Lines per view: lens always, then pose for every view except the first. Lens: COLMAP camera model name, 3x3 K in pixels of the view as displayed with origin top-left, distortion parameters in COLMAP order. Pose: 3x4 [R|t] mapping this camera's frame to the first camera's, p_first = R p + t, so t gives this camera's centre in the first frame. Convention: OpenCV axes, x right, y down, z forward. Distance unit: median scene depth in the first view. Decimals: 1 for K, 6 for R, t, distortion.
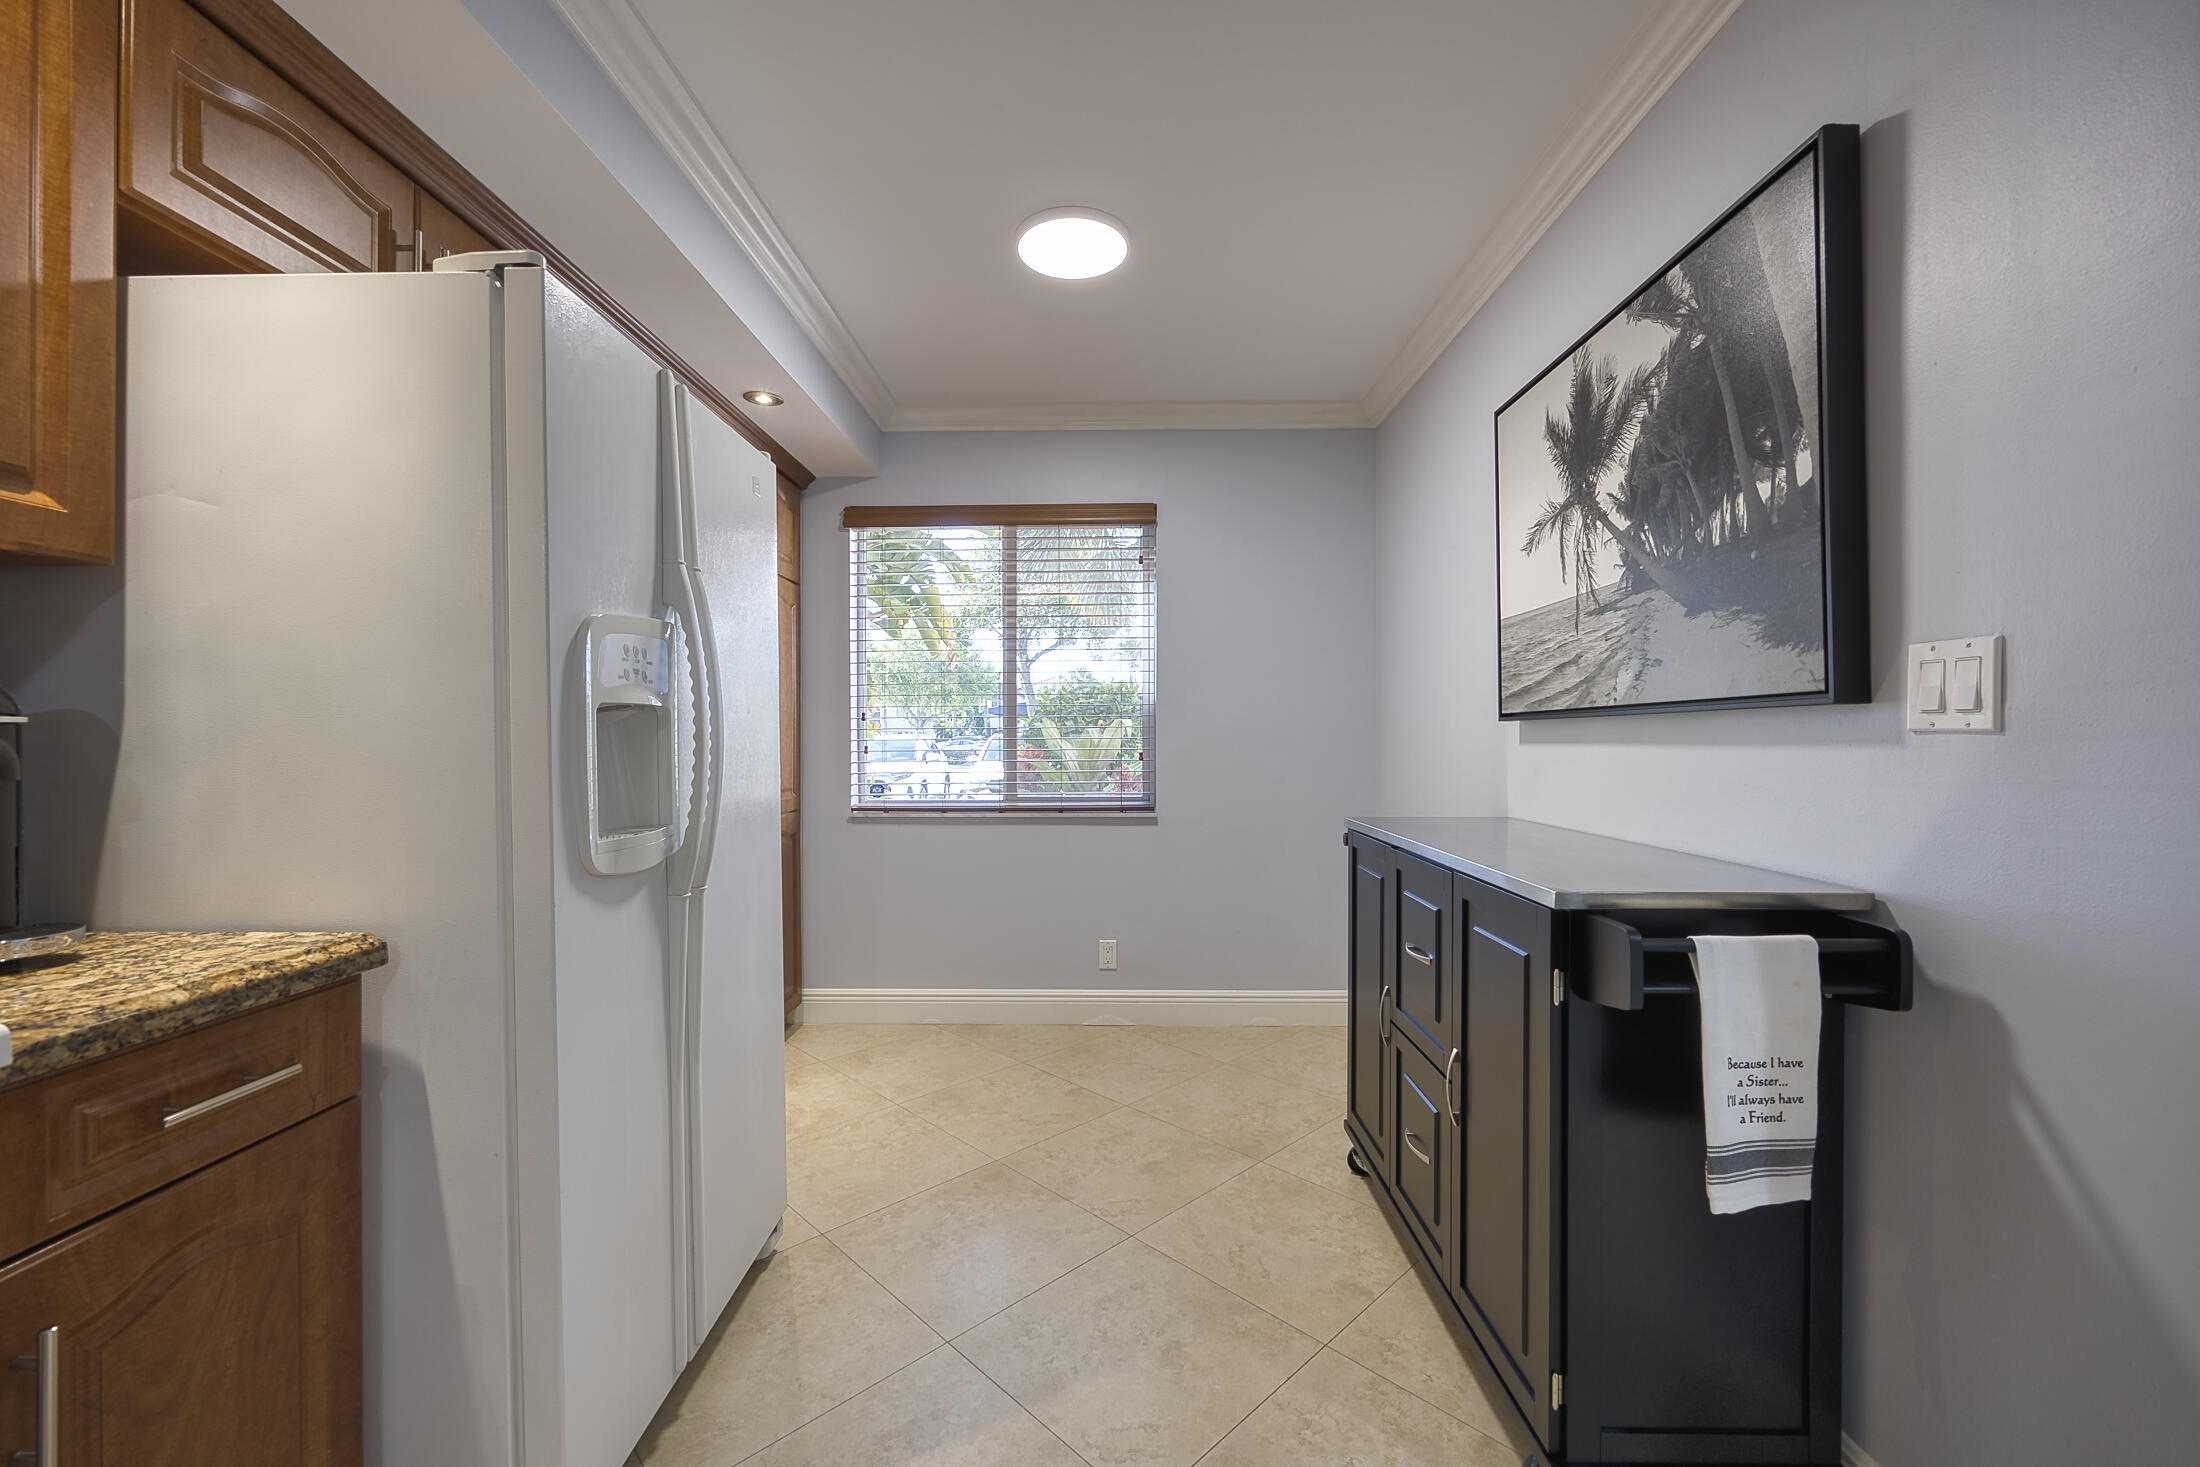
lens RADIAL K [[879.0, 0, 1102.0], [0, 879.0, 736.7], [0, 0, 1]] dist [-0.008763, 0.001068]
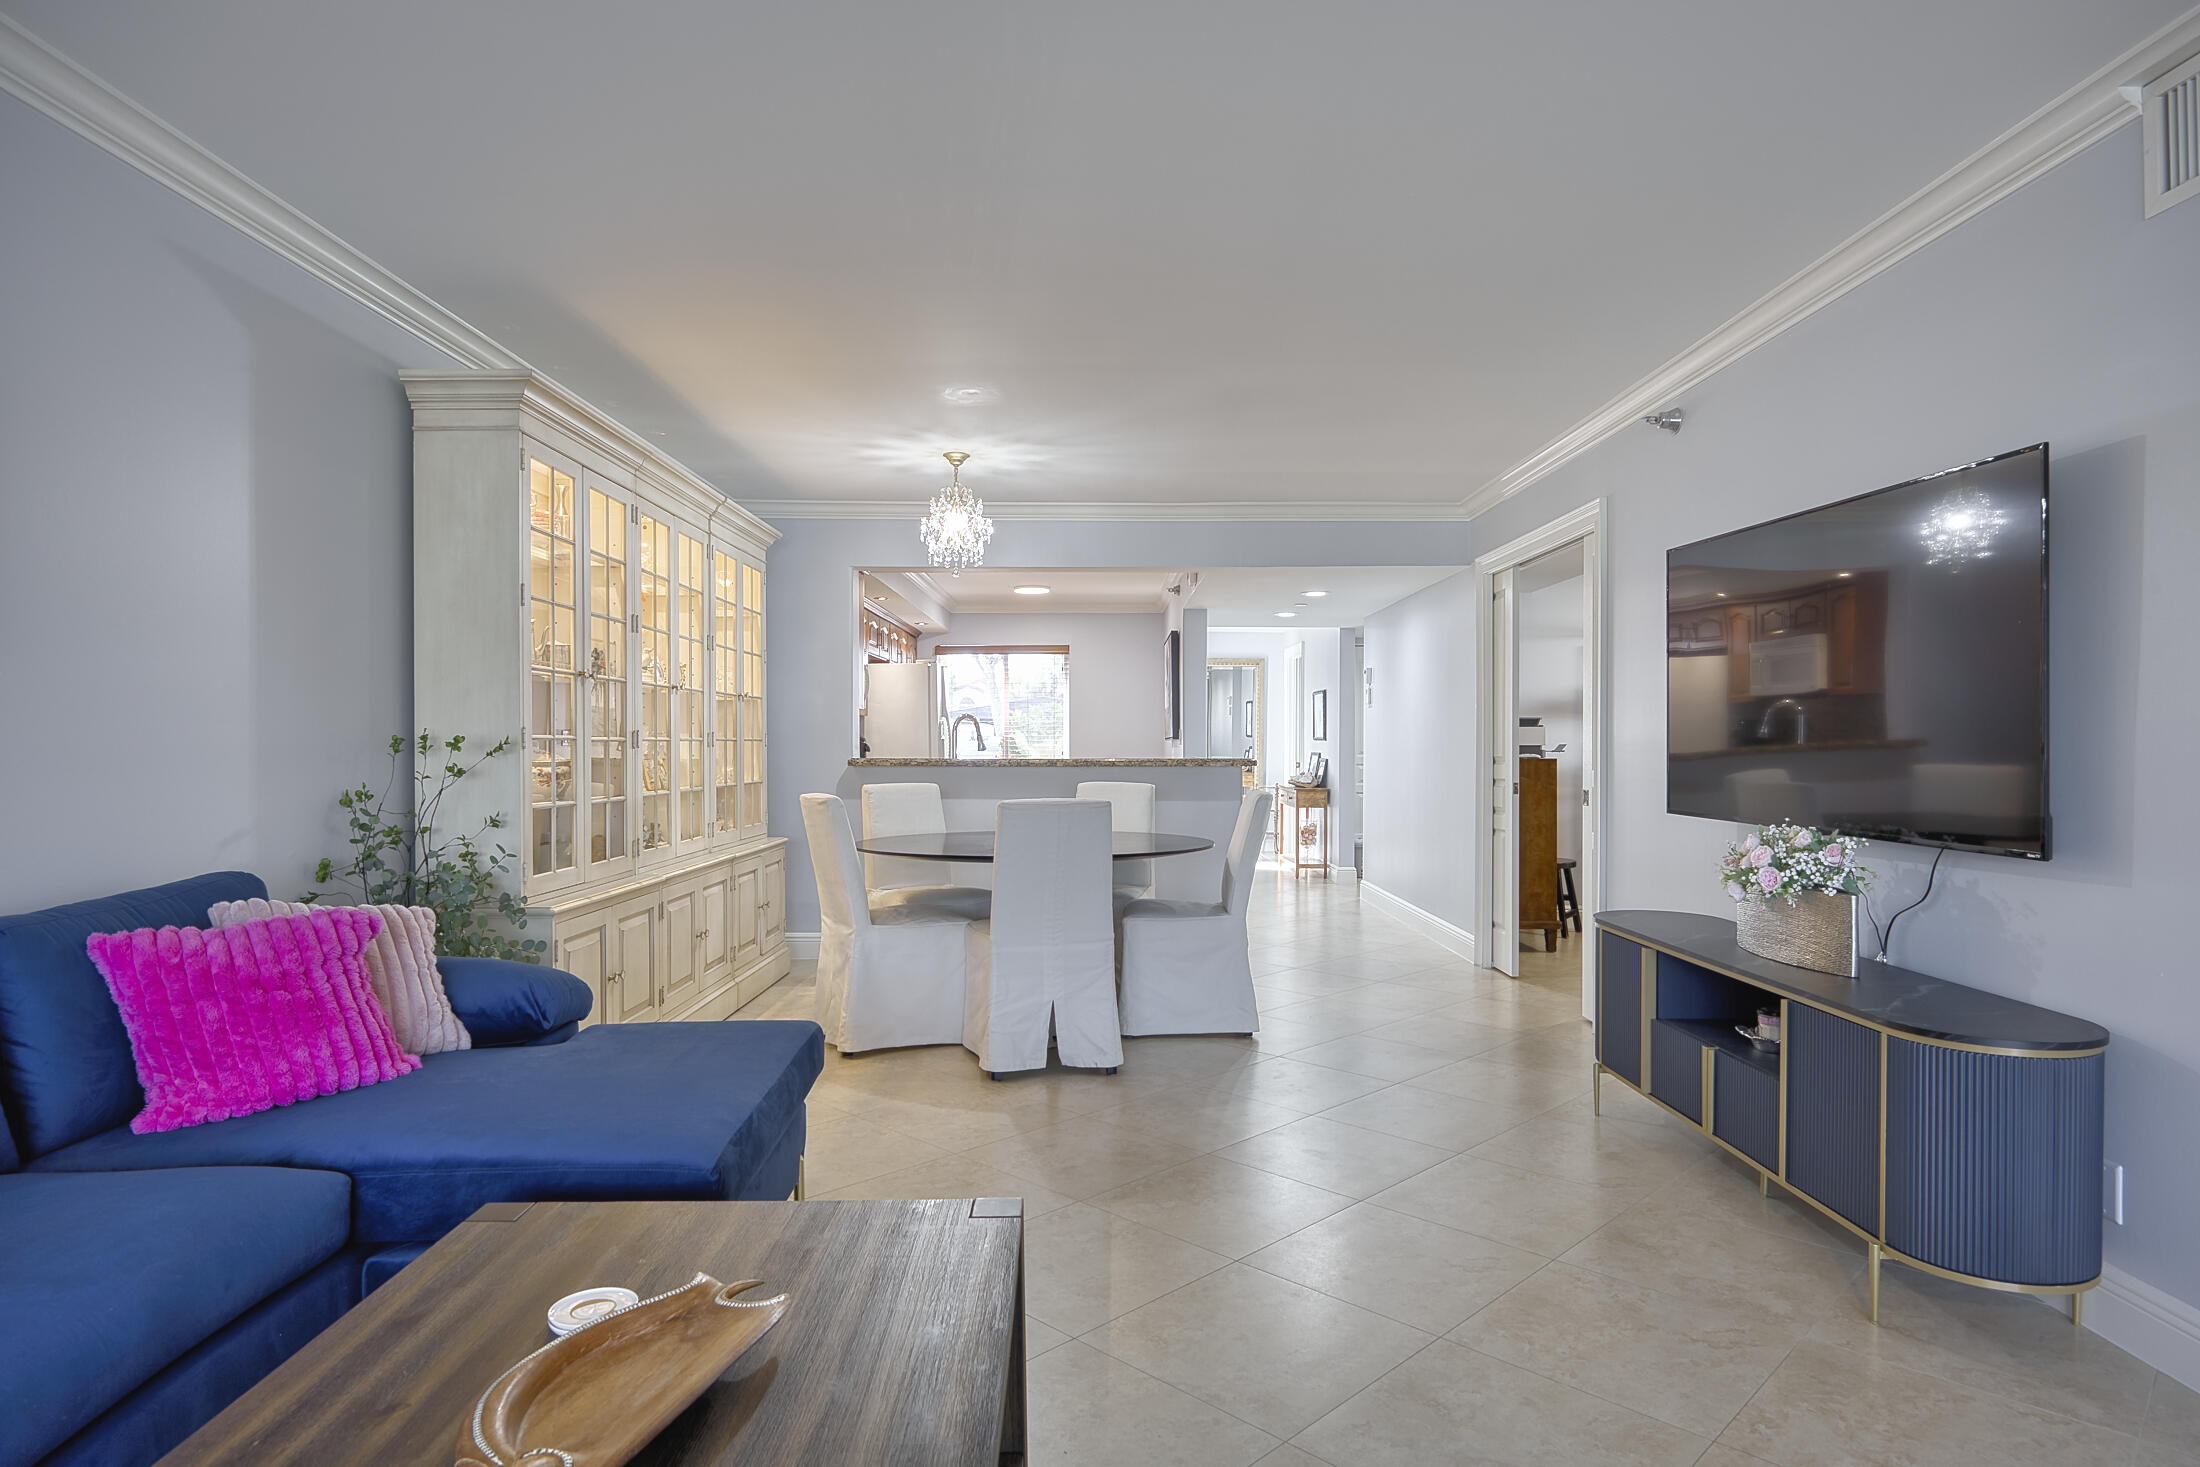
lens RADIAL K [[1234.0, 0, 1085.7], [0, 1234.0, 748.9], [0, 0, 1]] dist [0.014364, 0.000288]
pose [[0.999994, 0.003113, -0.001304, 0.194518], [-0.003109, 0.999990, 0.003149, -0.001527], [0.001314, -0.003145, 0.999994, -4.031356]]
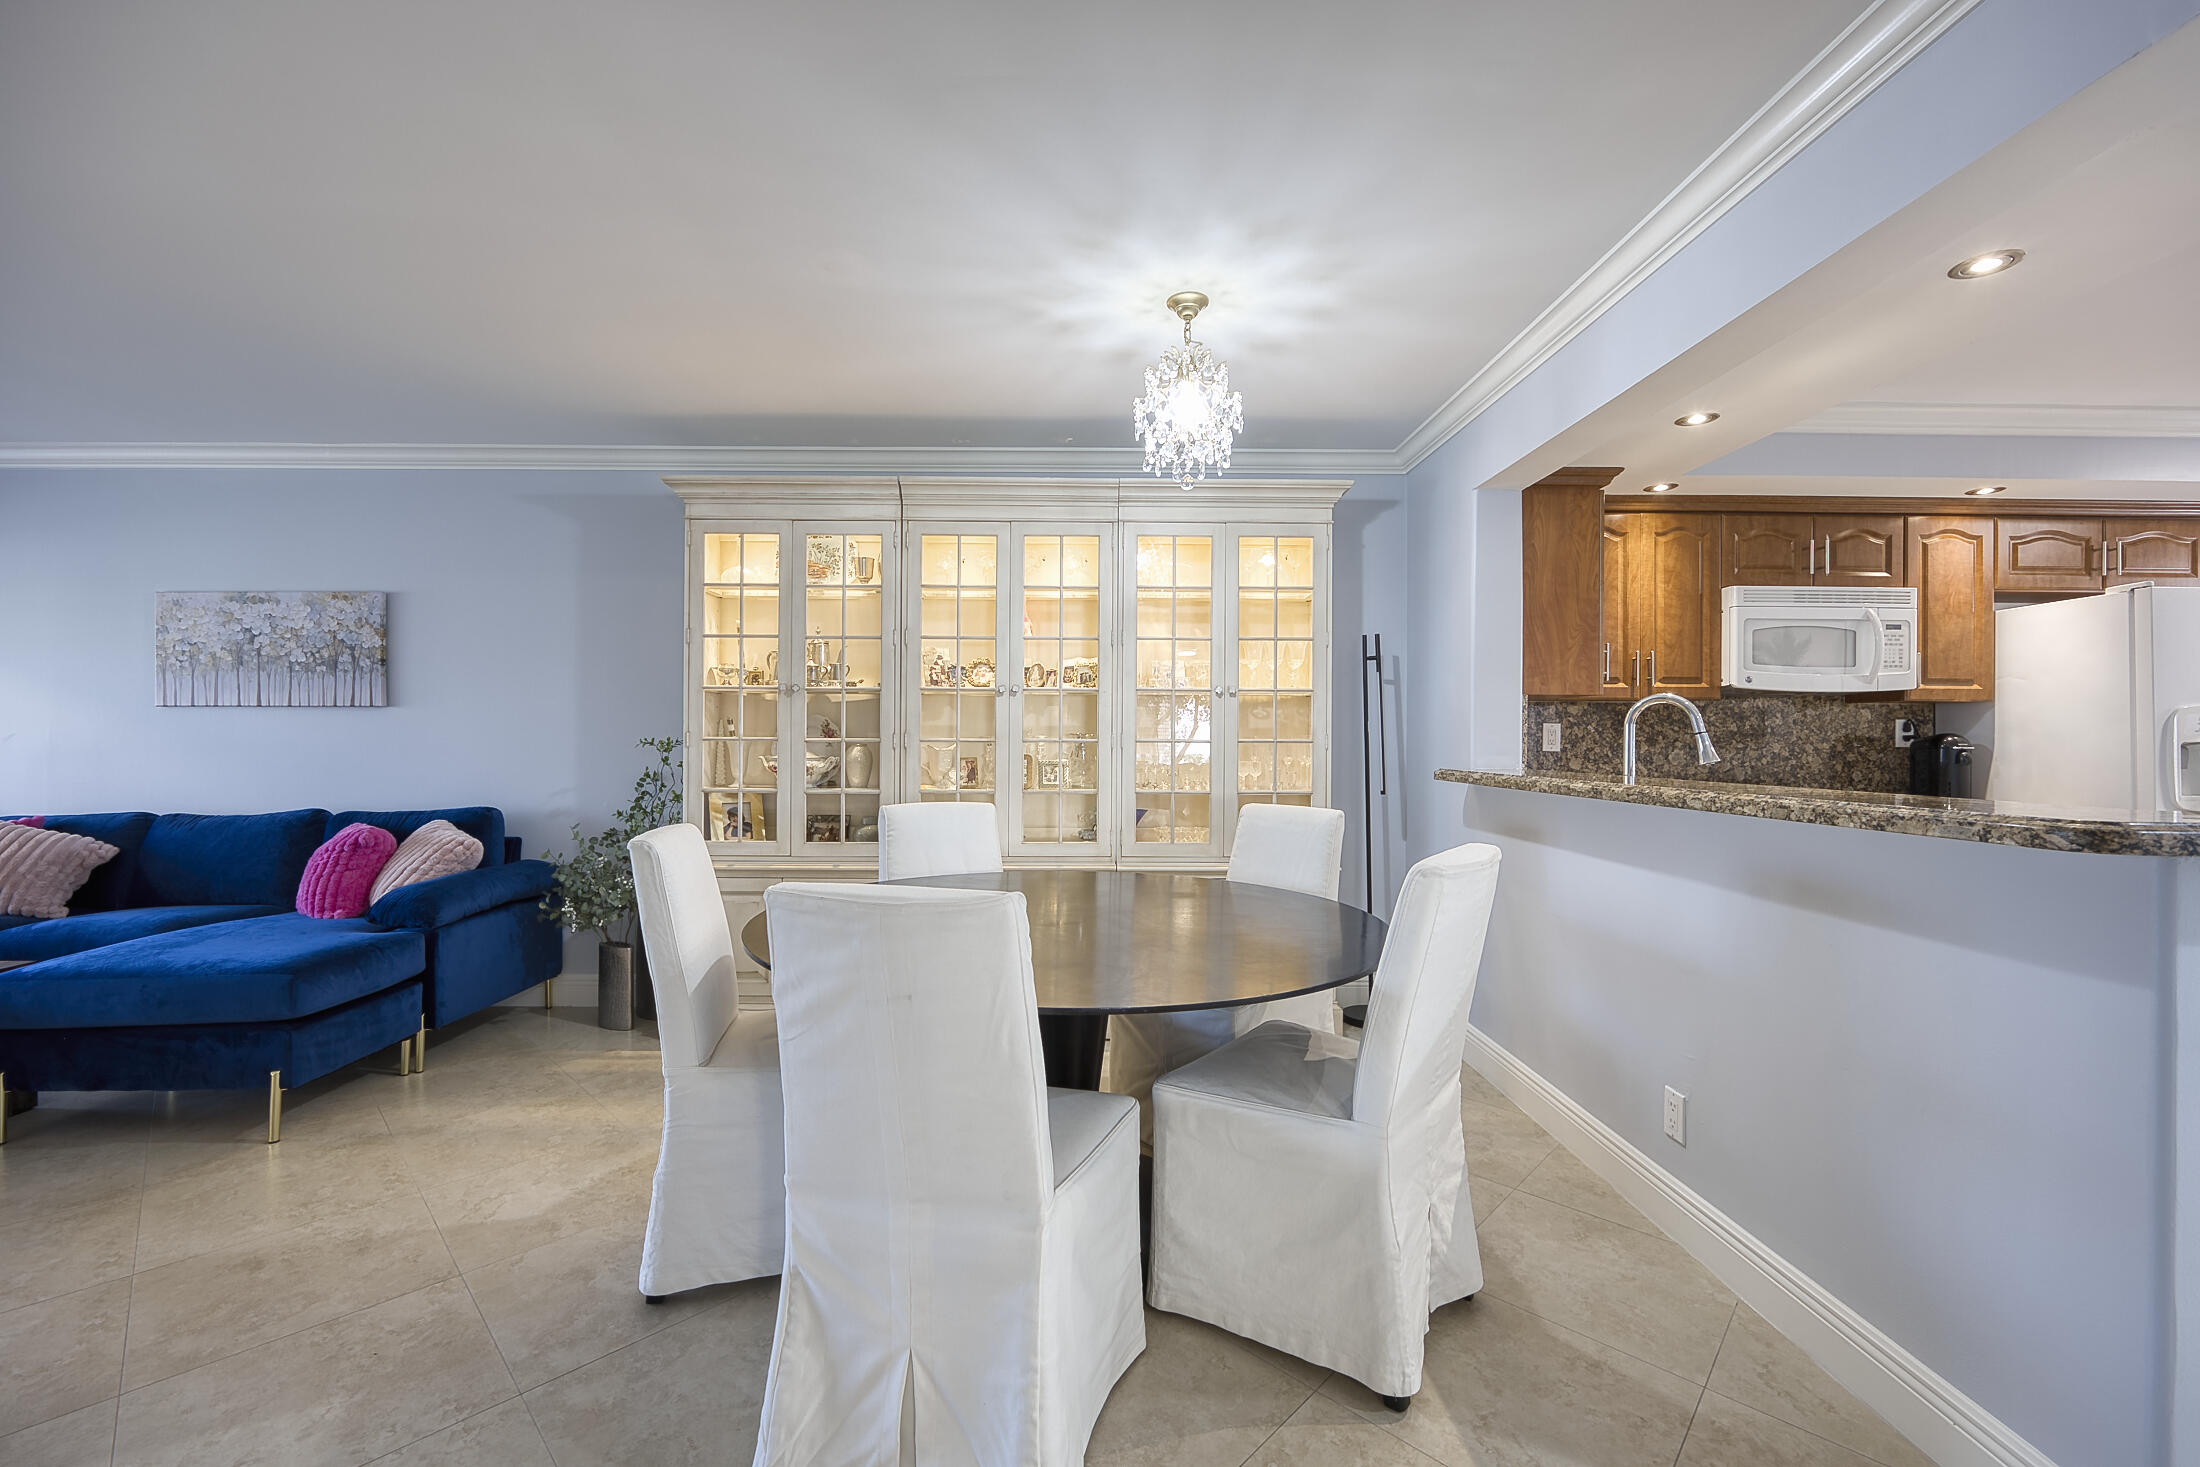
lens RADIAL K [[879.0, 0, 1096.1], [0, 879.0, 736.4], [0, 0, 1]] dist [-0.008763, 0.001068]
pose [[0.022056, -0.002602, -0.999753, 1.180153], [-0.007117, 0.999971, -0.002759, -0.015142], [0.999731, 0.007176, 0.022037, -1.389556]]
